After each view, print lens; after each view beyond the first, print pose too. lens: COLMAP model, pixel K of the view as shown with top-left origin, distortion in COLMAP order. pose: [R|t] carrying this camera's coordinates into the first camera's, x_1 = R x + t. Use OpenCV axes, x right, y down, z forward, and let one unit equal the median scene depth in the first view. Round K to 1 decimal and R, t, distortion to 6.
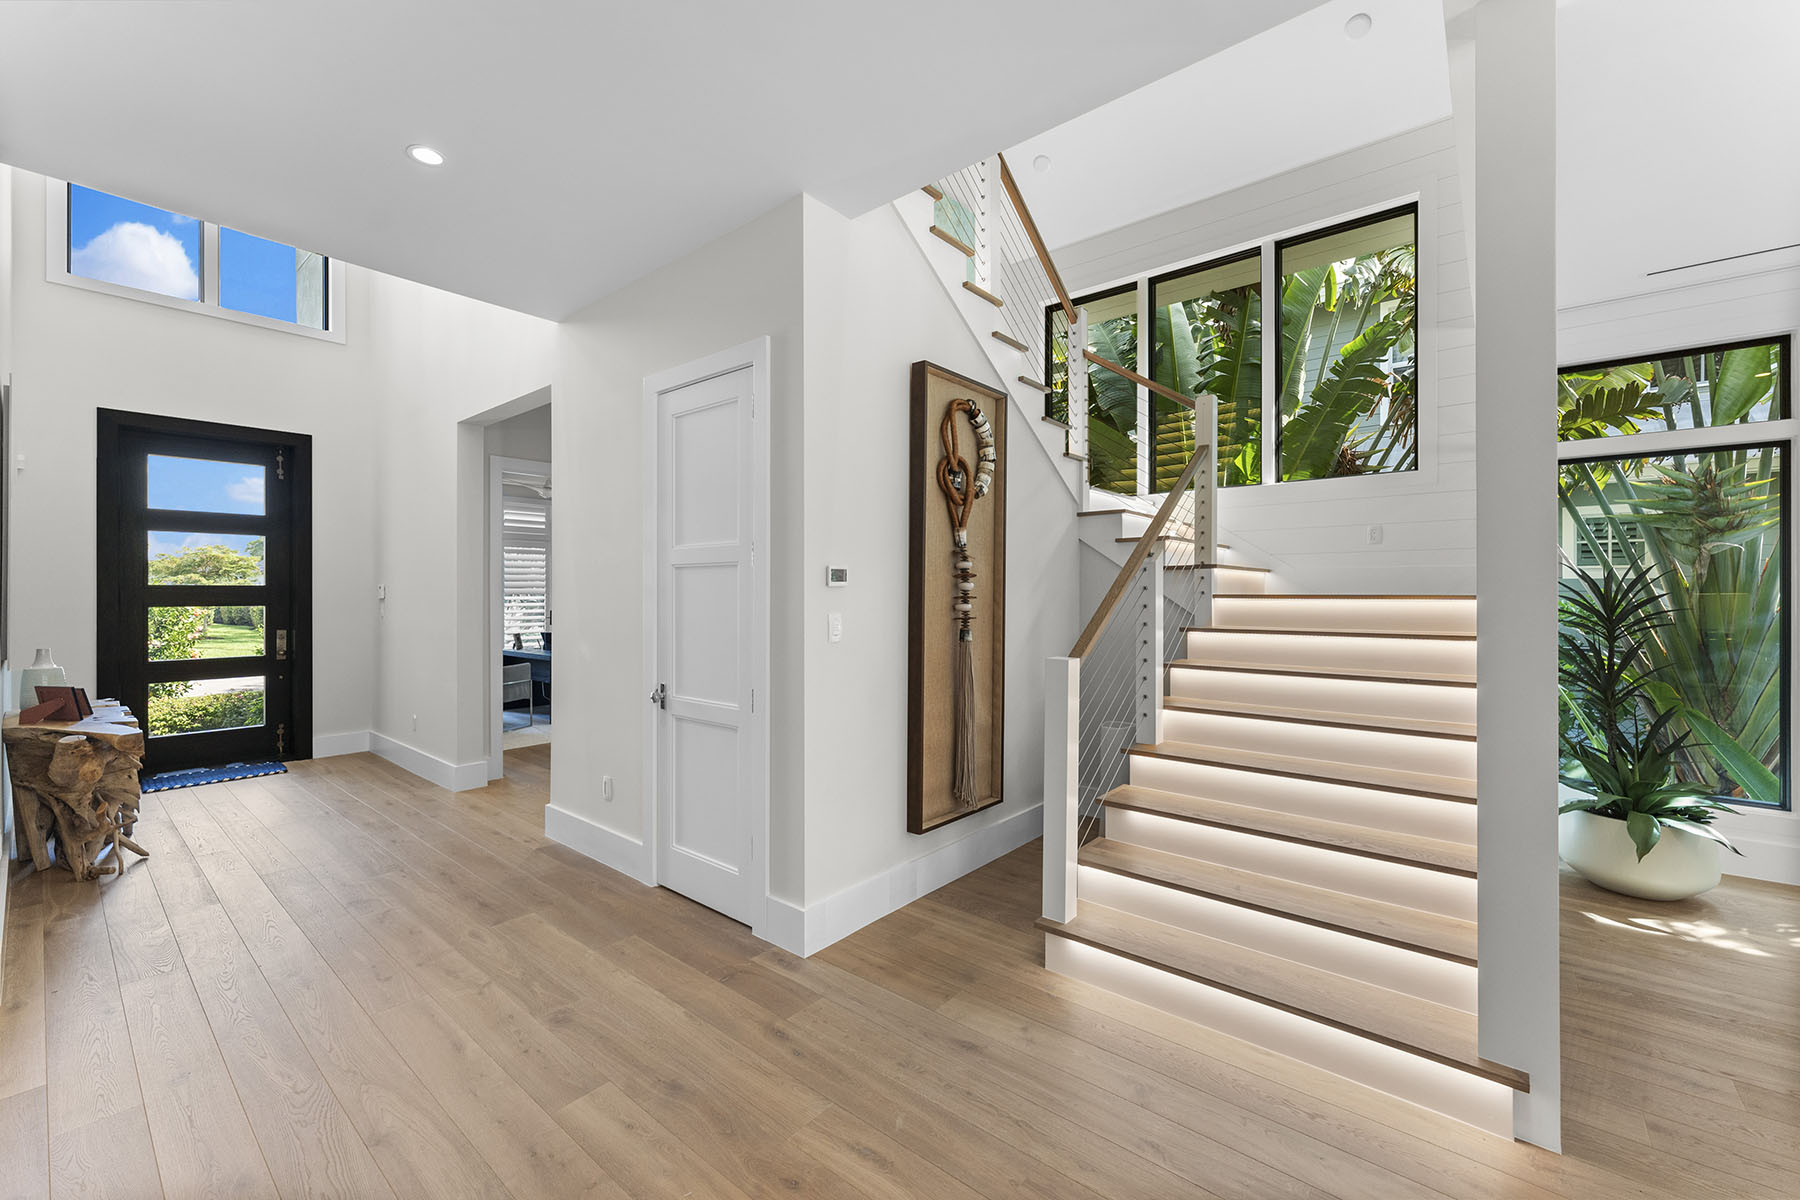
lens RADIAL K [[718.5, 0, 901.6], [0, 718.5, 593.5], [0, 0, 1]] dist [0.003066, 0.000113]
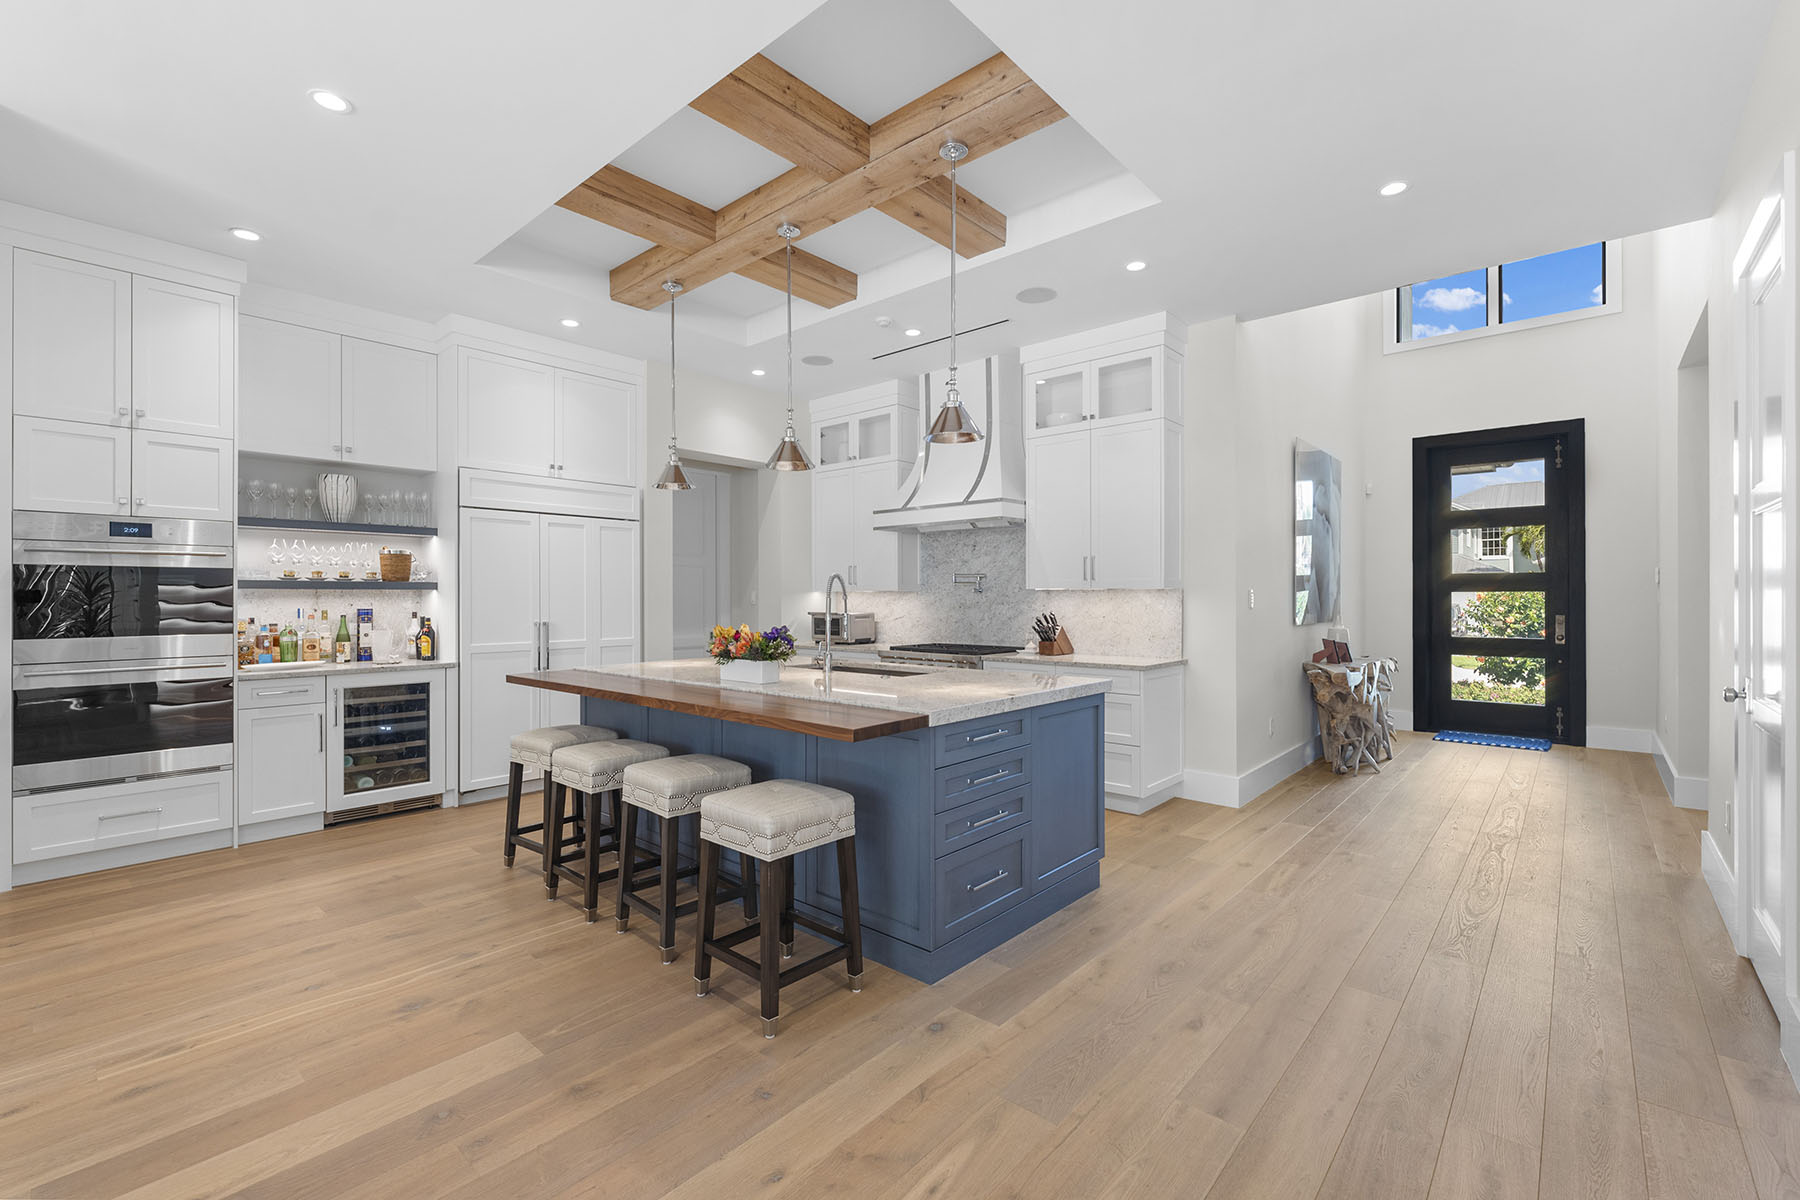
lens RADIAL K [[771.1, 0, 901.3], [0, 771.1, 597.0], [0, 0, 1]] dist [0.000280, 0.000305]
pose [[-0.025187, -0.000049, -0.999683, 0.385504], [0.000021, 1.000000, -0.000049, 0.037078], [0.999683, -0.000022, -0.025187, 0.142085]]
